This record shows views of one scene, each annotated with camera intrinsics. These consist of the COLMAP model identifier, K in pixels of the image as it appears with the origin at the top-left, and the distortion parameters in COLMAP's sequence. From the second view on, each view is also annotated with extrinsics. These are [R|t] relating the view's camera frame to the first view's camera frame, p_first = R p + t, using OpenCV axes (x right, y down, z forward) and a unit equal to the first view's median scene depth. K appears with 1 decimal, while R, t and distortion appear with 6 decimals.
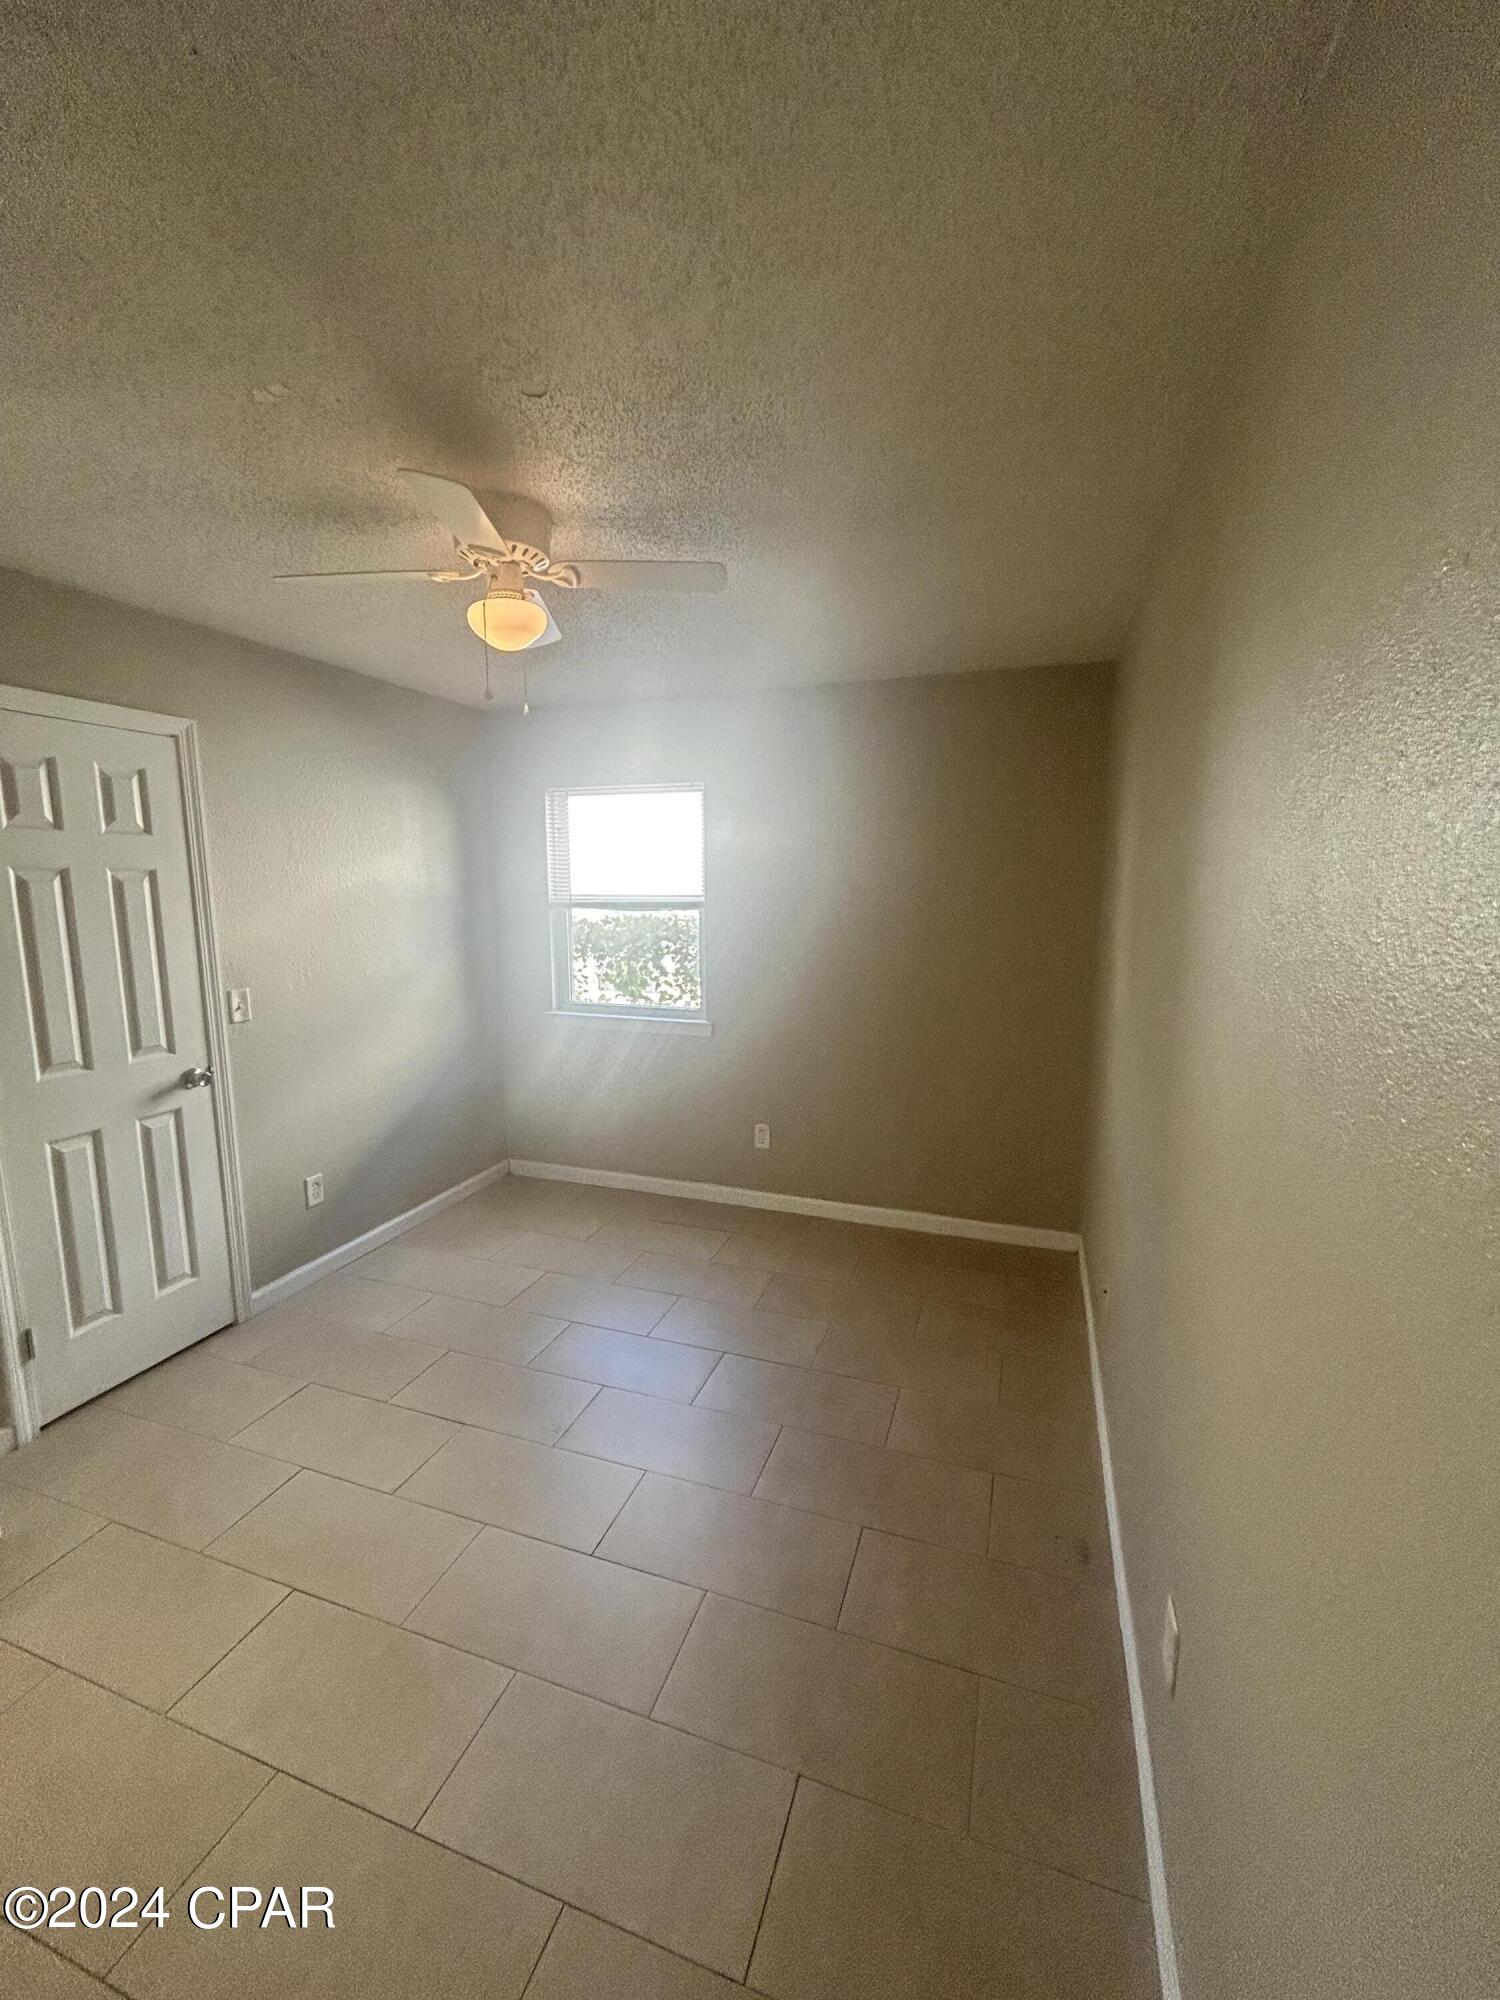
lens RADIAL K [[808.5, 0, 754.3], [0, 808.5, 1001.2], [0, 0, 1]] dist [-0.001540, 0.000394]
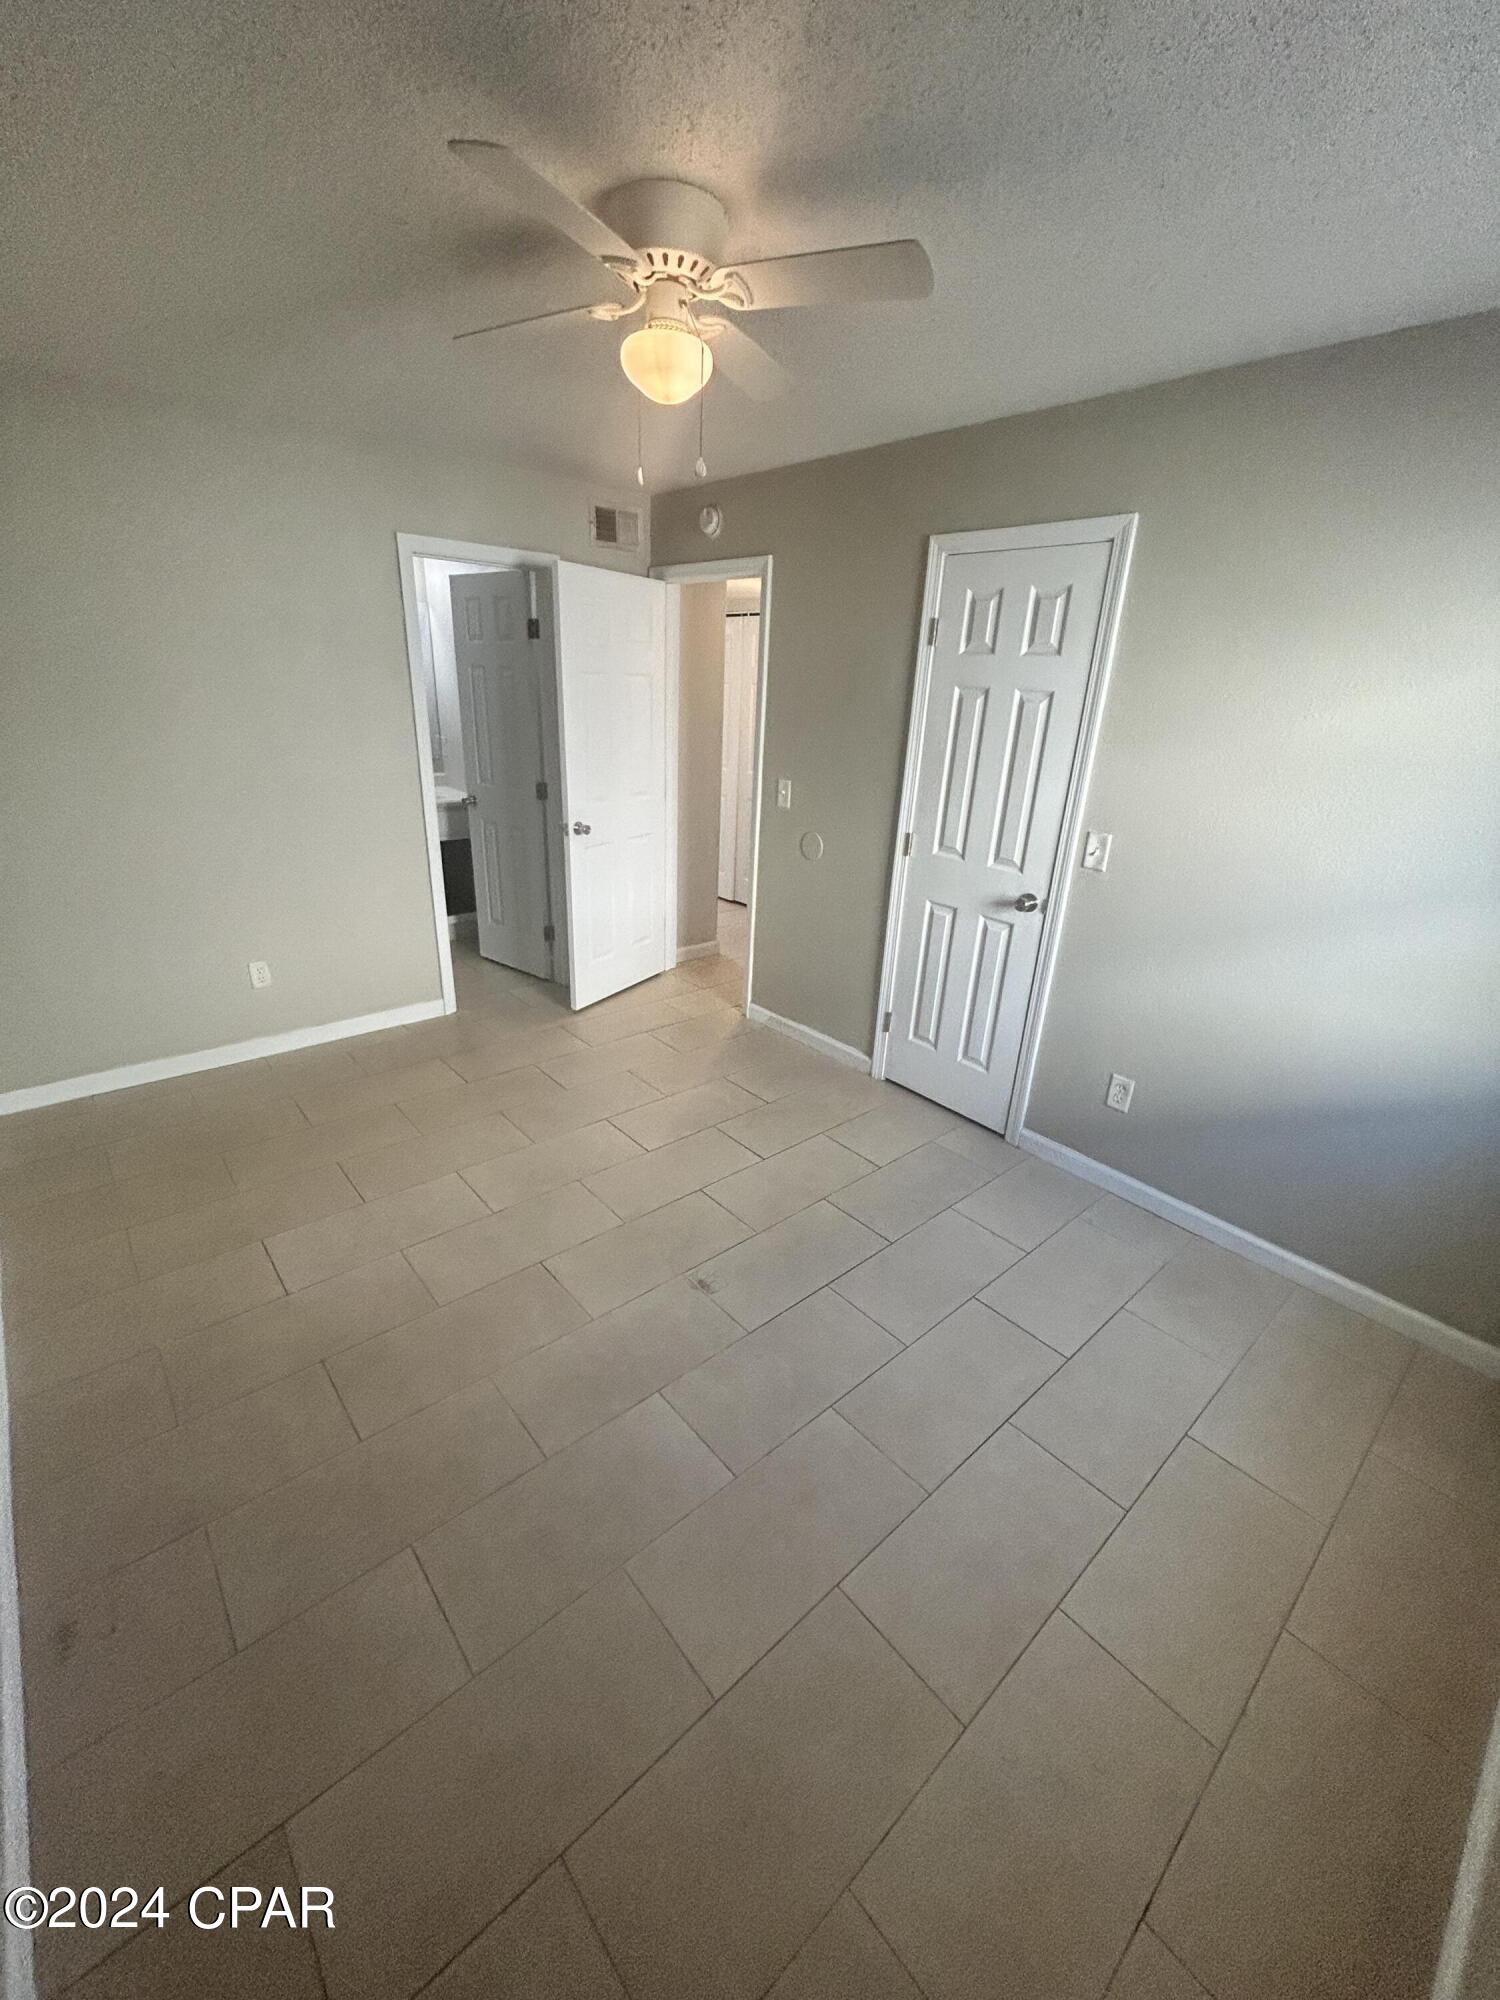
lens RADIAL K [[808.5, 0, 767.0], [0, 808.5, 1013.6], [0, 0, 1]] dist [-0.001540, 0.000394]
pose [[-0.497420, 0.294735, -0.815907, 0.371491], [-0.183342, 0.883555, 0.430947, -0.166459], [0.847914, 0.363952, -0.385461, 1.162214]]
